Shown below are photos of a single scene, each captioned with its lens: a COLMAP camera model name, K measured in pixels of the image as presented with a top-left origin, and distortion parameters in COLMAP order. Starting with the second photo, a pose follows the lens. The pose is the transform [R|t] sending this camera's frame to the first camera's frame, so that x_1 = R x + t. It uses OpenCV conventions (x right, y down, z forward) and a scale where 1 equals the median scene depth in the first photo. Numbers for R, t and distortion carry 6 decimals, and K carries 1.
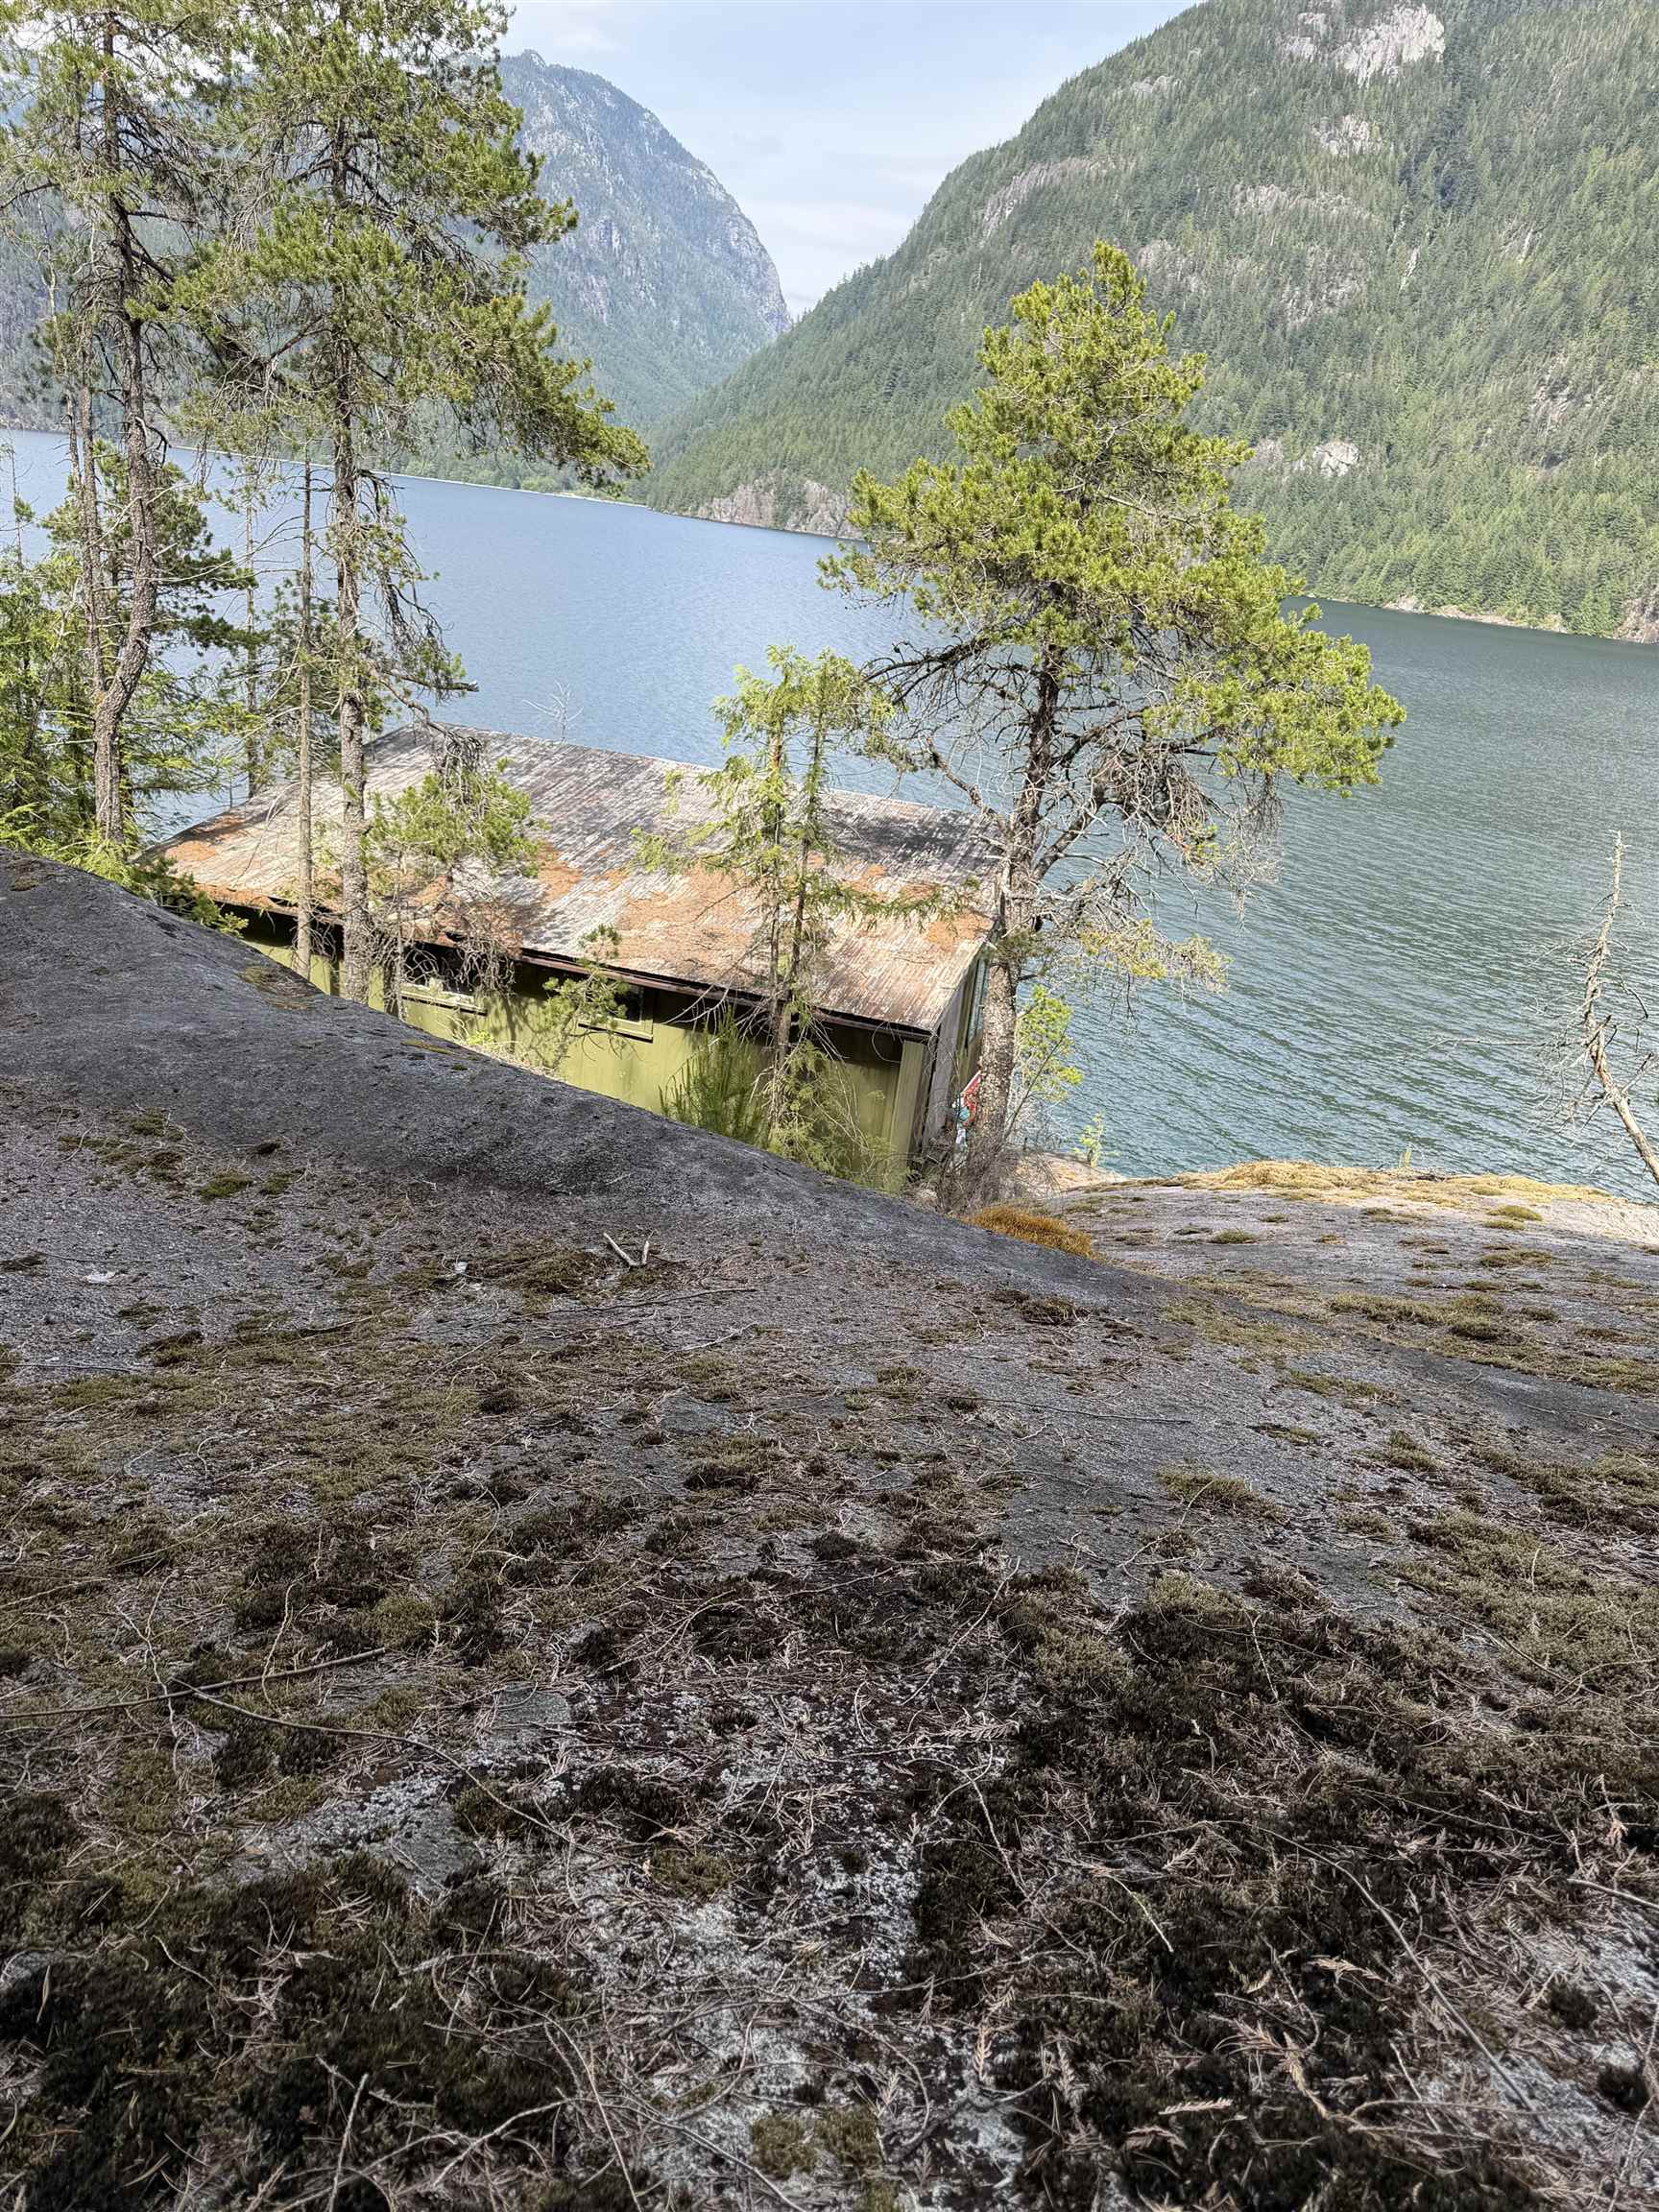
lens RADIAL K [[1568.0, 0, 832.7], [0, 1568.0, 1116.0], [0, 0, 1]] dist [0.045115, -0.064634]
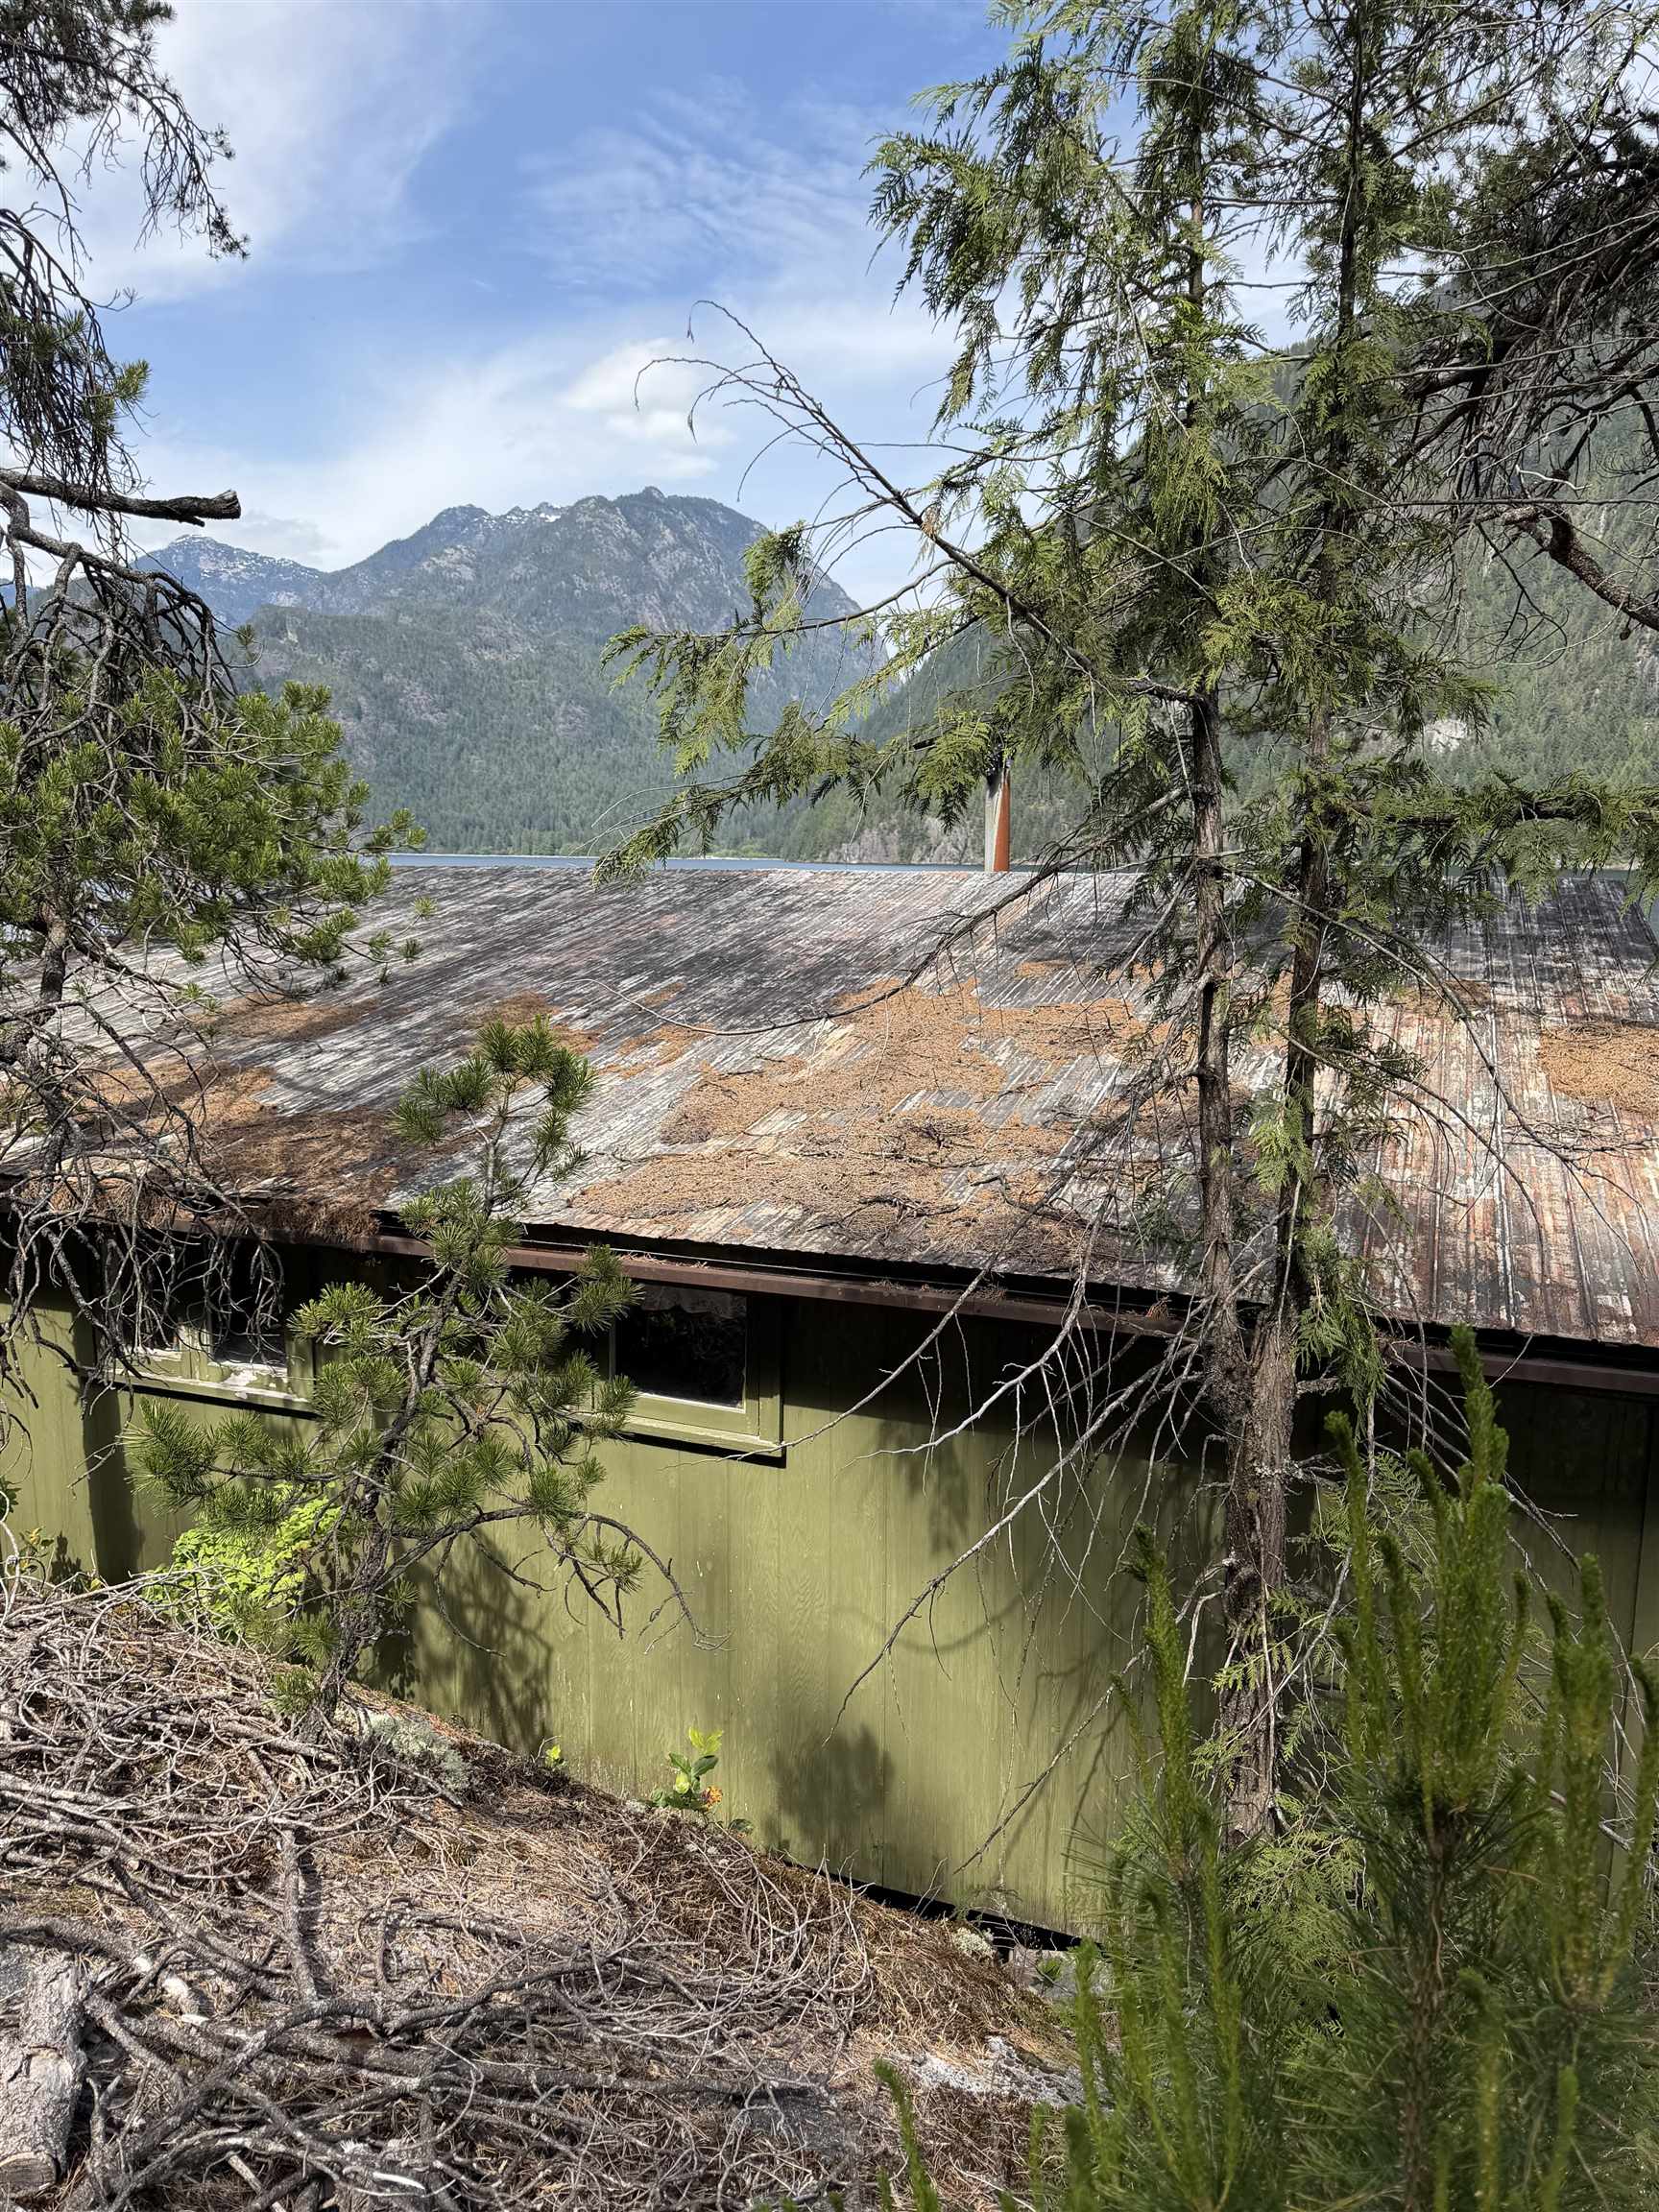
lens RADIAL K [[1568.0, 0, 832.7], [0, 1568.0, 1116.0], [0, 0, 1]] dist [0.045115, -0.064634]
pose [[0.991137, -0.094835, -0.093022, -0.069413], [0.074541, 0.976656, -0.201460, -0.052578], [0.109956, 0.192741, 0.975070, 0.684785]]
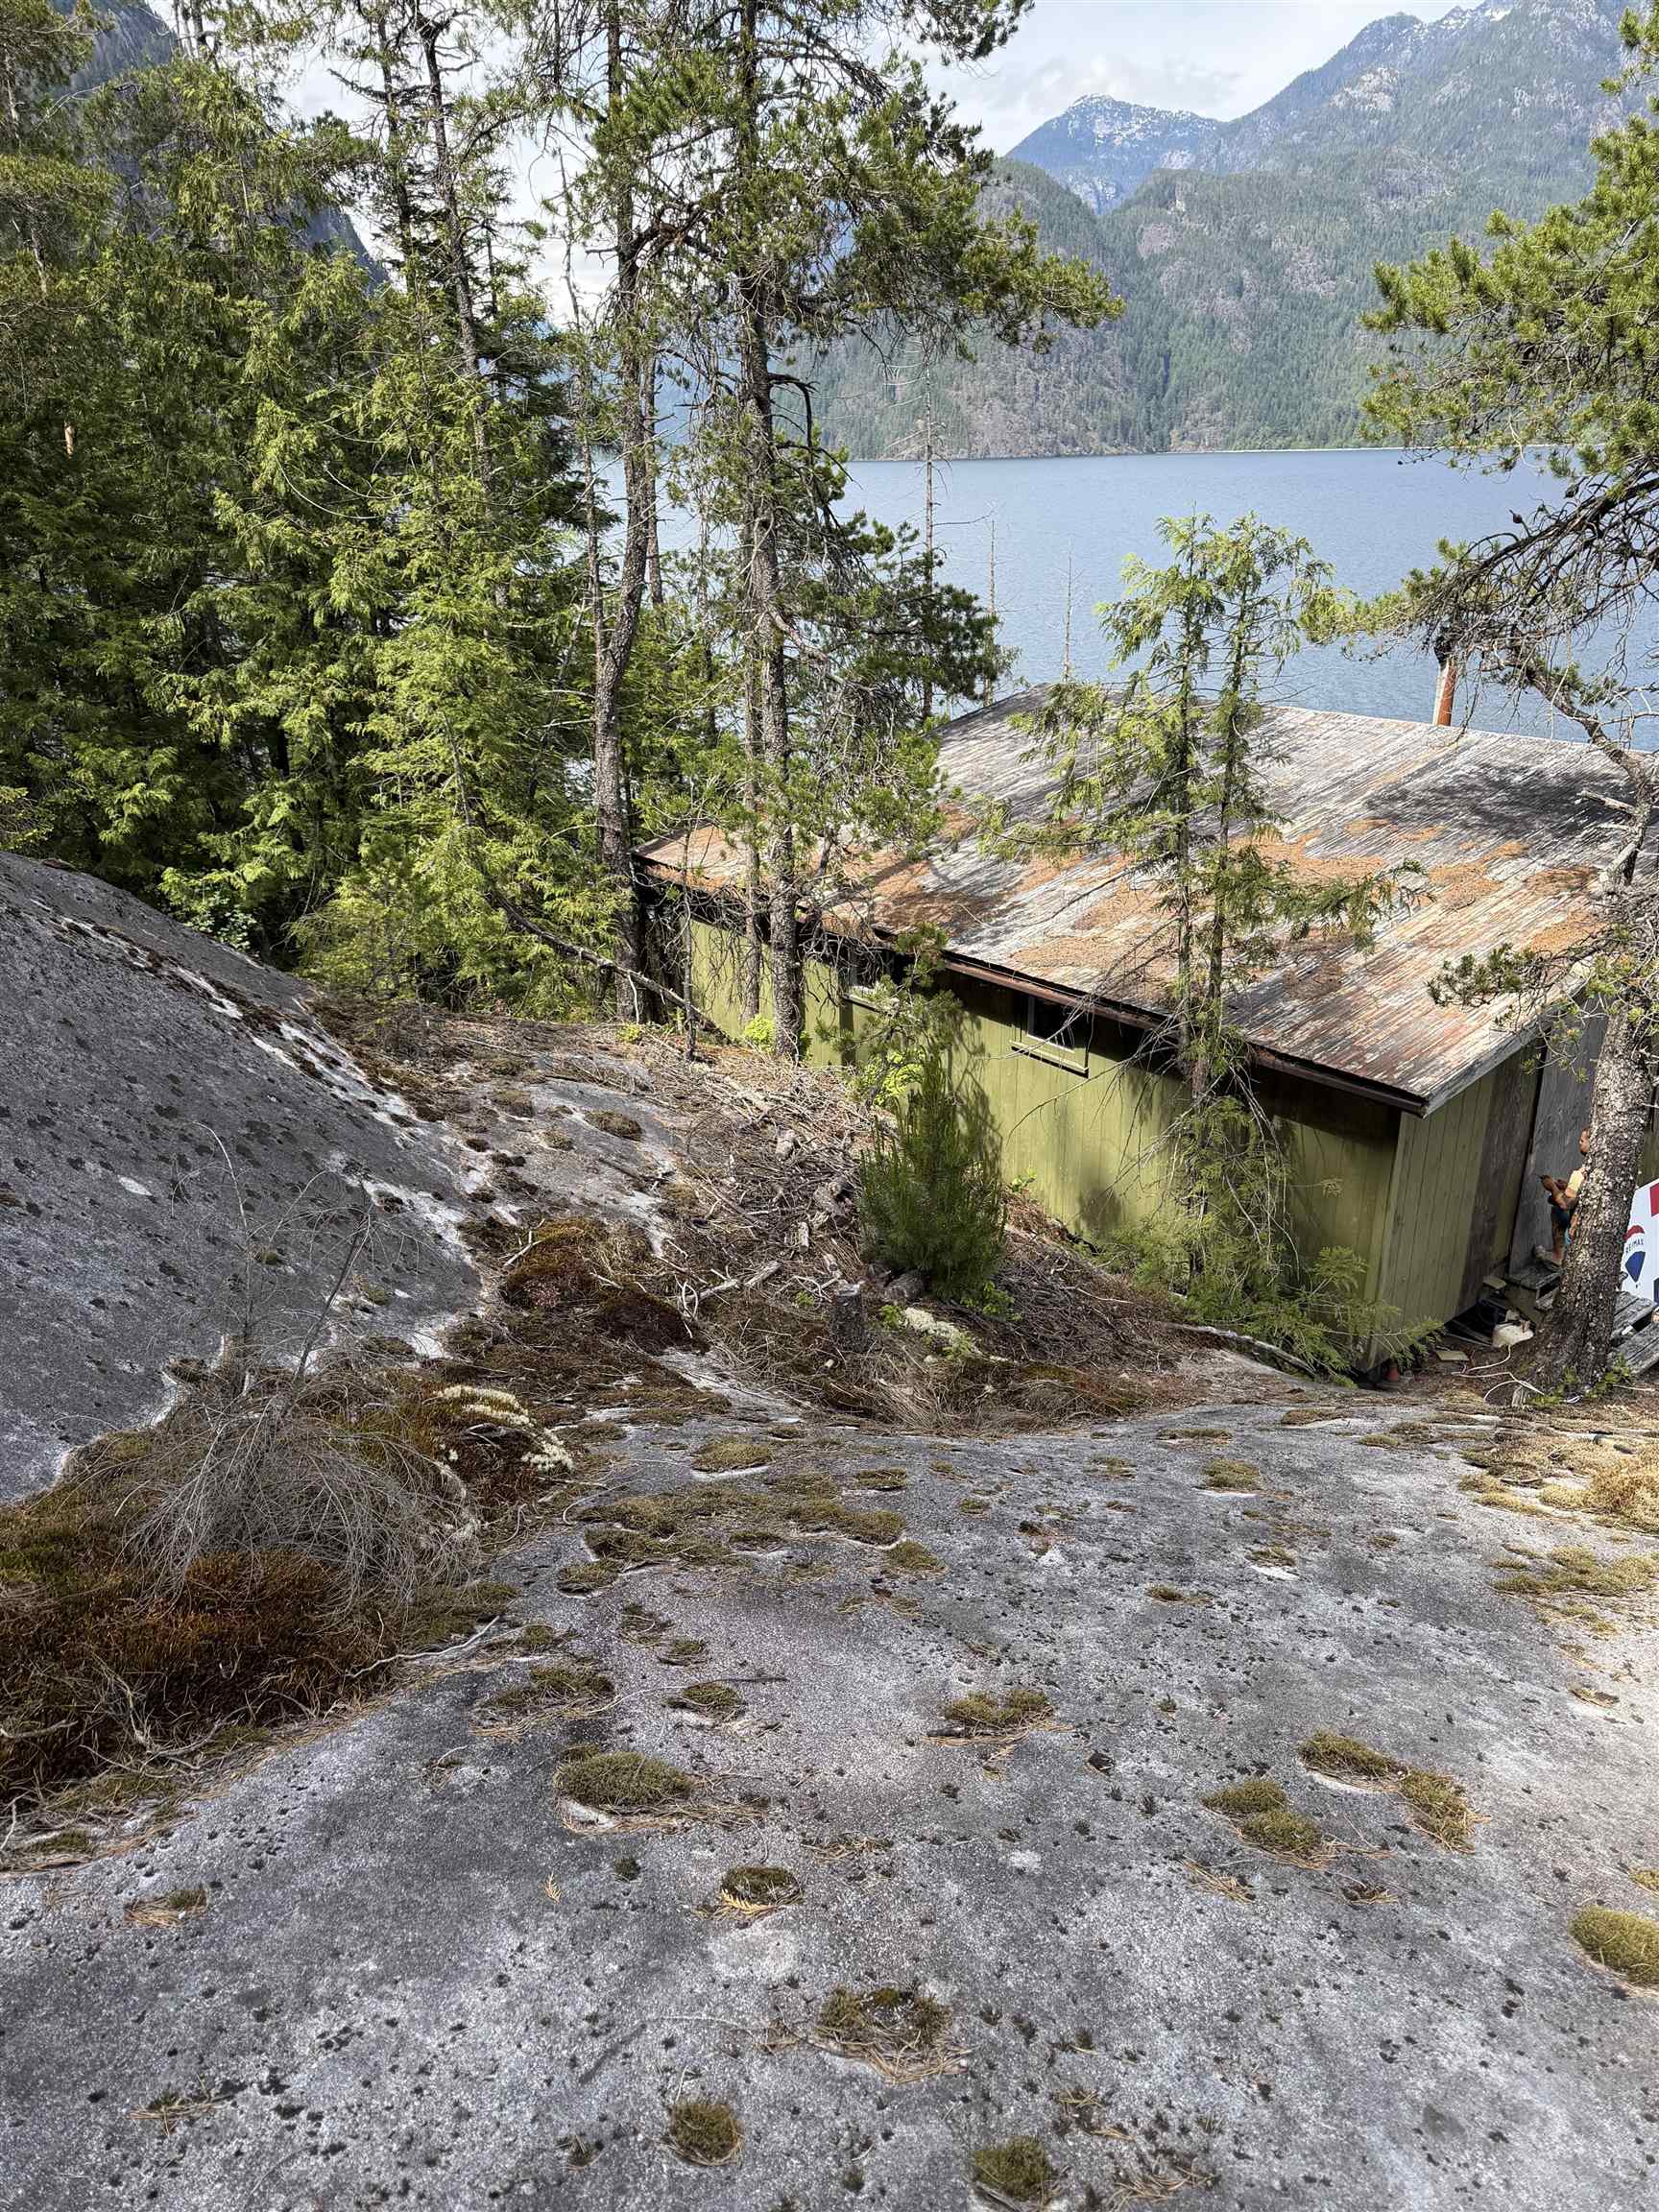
lens RADIAL K [[1568.0, 0, 832.7], [0, 1568.0, 1116.0], [0, 0, 1]] dist [0.045115, -0.064634]
pose [[0.822437, 0.091176, -0.561501, 0.216661], [-0.086147, 0.995650, 0.035494, -0.045762], [0.562295, 0.019180, 0.826714, 0.307612]]
